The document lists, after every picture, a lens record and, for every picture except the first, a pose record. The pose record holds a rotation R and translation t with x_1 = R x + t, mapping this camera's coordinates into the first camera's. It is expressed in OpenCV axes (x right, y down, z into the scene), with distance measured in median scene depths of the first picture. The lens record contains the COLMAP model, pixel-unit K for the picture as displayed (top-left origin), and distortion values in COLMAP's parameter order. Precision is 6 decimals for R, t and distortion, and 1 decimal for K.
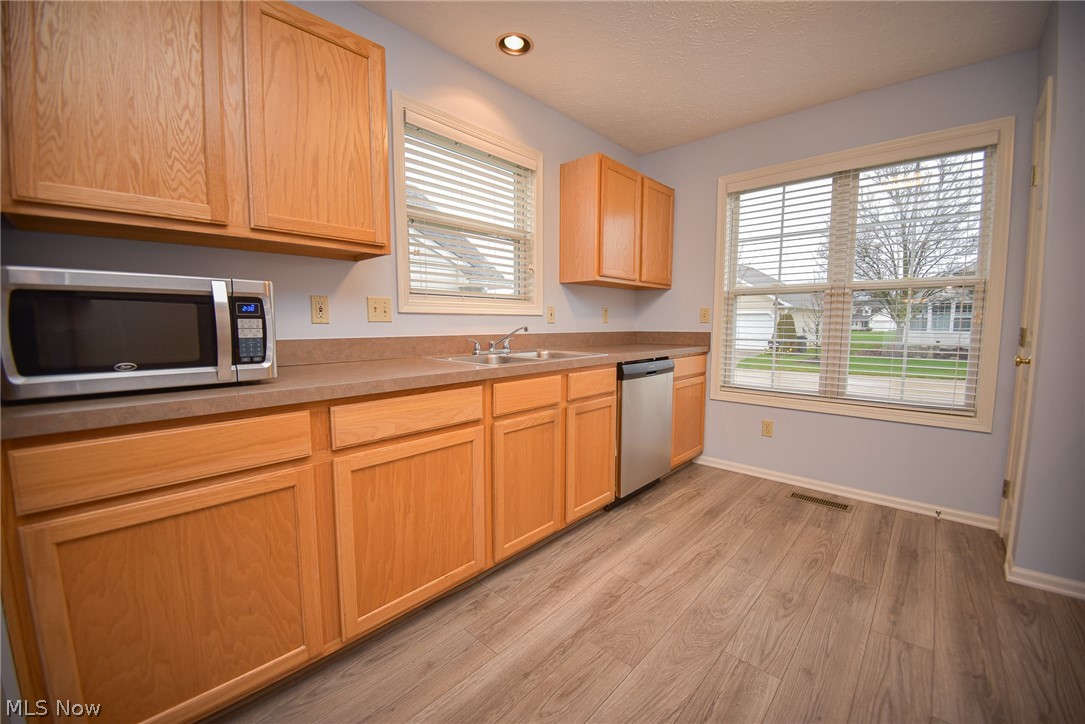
lens RADIAL K [[429.3, 0, 541.1], [0, 429.3, 363.8], [0, 0, 1]] dist [0.002330, -0.015703]
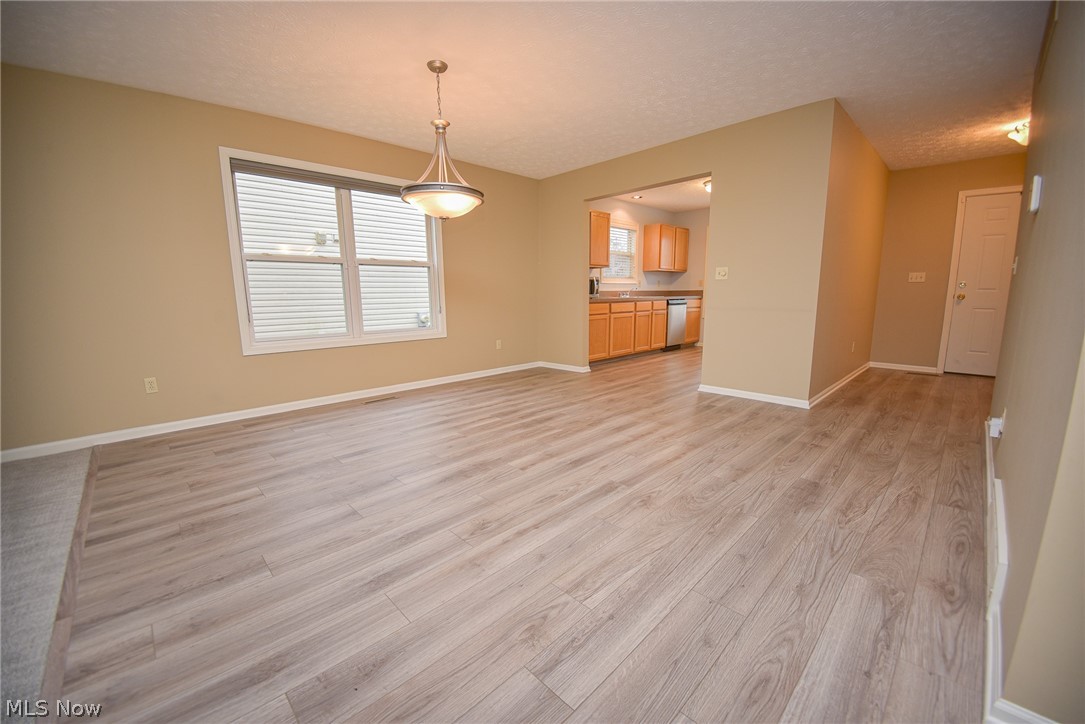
lens RADIAL K [[429.3, 0, 541.1], [0, 429.3, 363.8], [0, 0, 1]] dist [0.002330, -0.015703]
pose [[0.998532, -0.001838, -0.054130, -0.642542], [0.005611, 0.997558, 0.069620, 0.276262], [0.053870, -0.069821, 0.996104, -2.463301]]
